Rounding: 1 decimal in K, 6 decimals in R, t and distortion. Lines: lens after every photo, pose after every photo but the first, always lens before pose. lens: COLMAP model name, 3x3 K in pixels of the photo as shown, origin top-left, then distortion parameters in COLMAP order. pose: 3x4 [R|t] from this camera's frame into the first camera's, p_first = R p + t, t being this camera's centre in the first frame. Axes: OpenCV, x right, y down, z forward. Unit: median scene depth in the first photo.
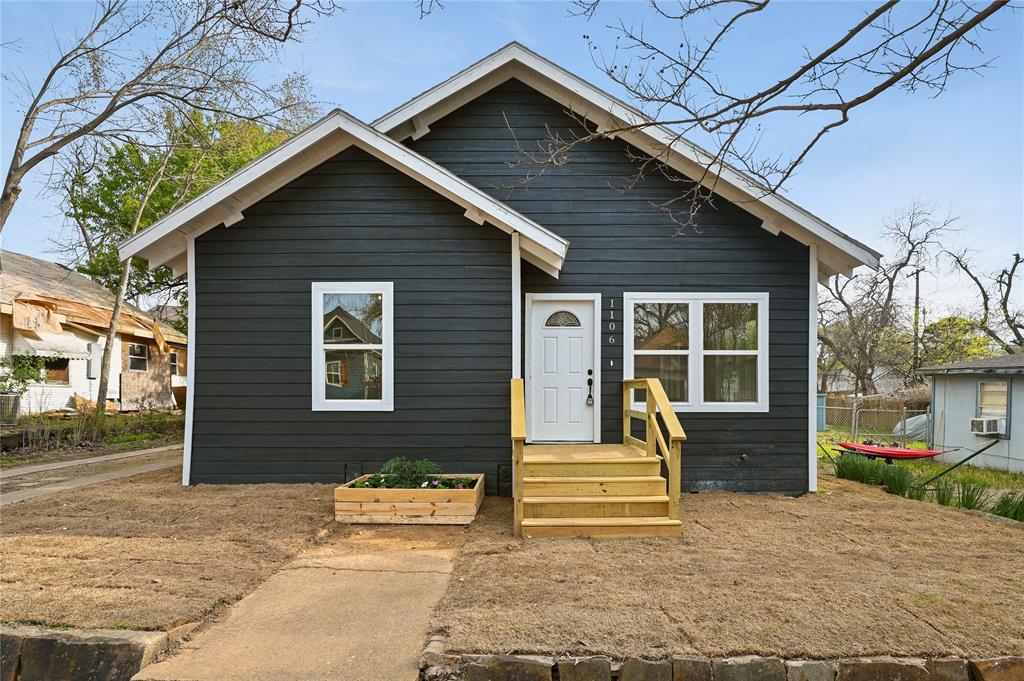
lens RADIAL K [[549.6, 0, 516.5], [0, 549.6, 404.6], [0, 0, 1]] dist [-0.019525, -0.000701]
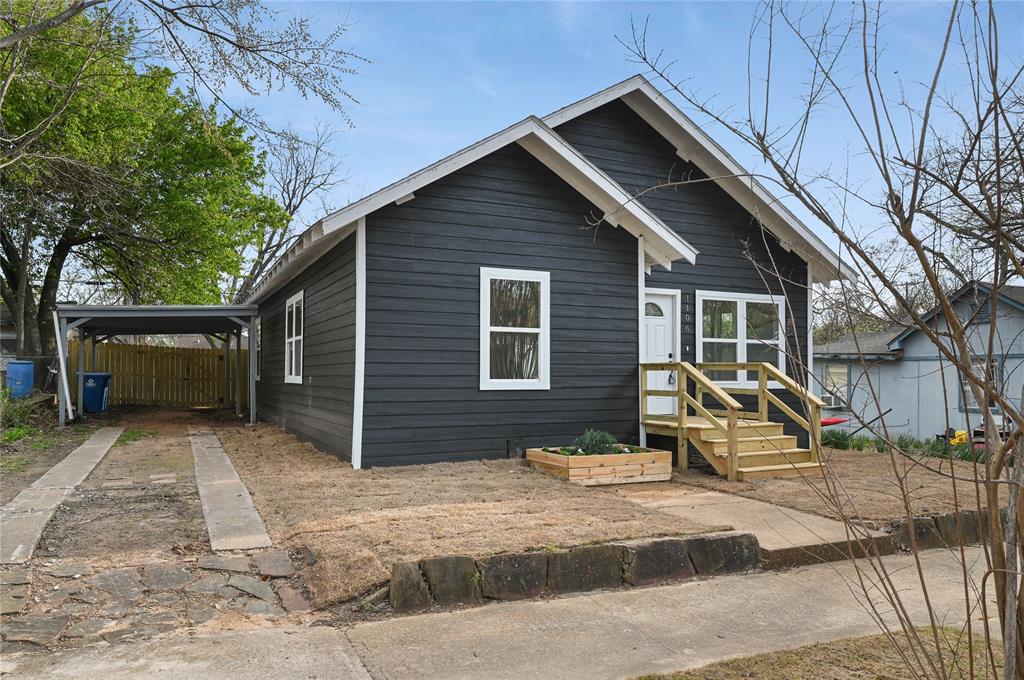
lens RADIAL K [[693.5, 0, 506.8], [0, 693.5, 362.0], [0, 0, 1]] dist [0.000088, -0.000089]
pose [[0.905933, 0.008940, 0.423326, -0.824035], [0.007257, 0.999302, -0.036635, 0.006526], [-0.423358, 0.036261, 0.905236, -0.198412]]
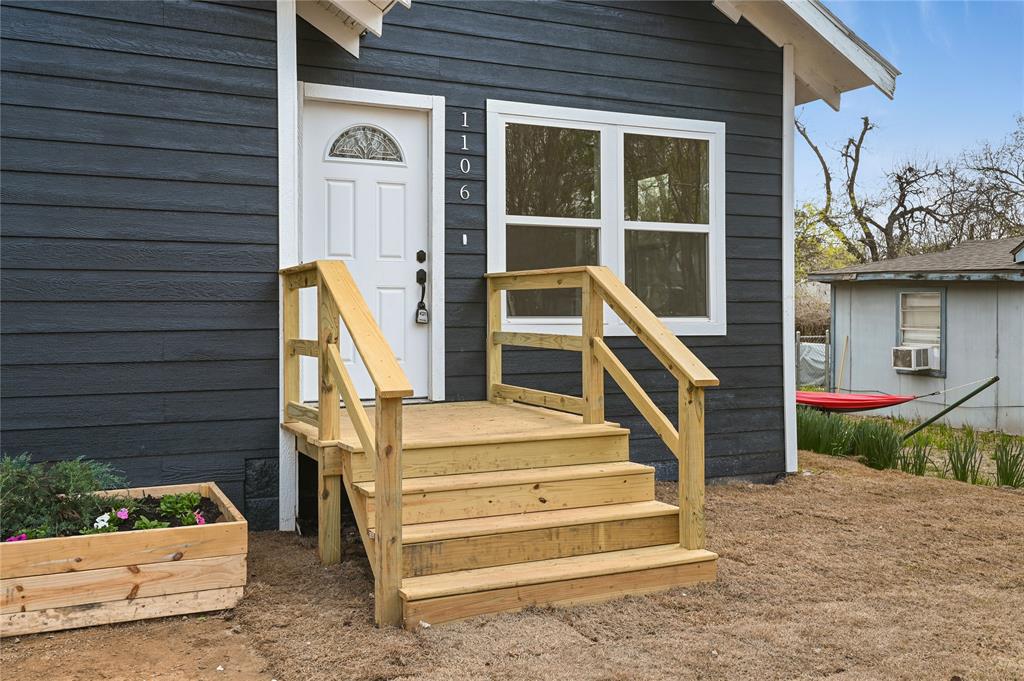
lens RADIAL K [[969.5, 0, 513.2], [0, 969.5, 311.7], [0, 0, 1]] dist [0.057917, -0.002200]
pose [[0.909248, 0.002143, 0.416250, -0.153472], [0.008207, 0.999700, -0.023074, 0.010943], [-0.416175, 0.024396, 0.908957, 0.184213]]
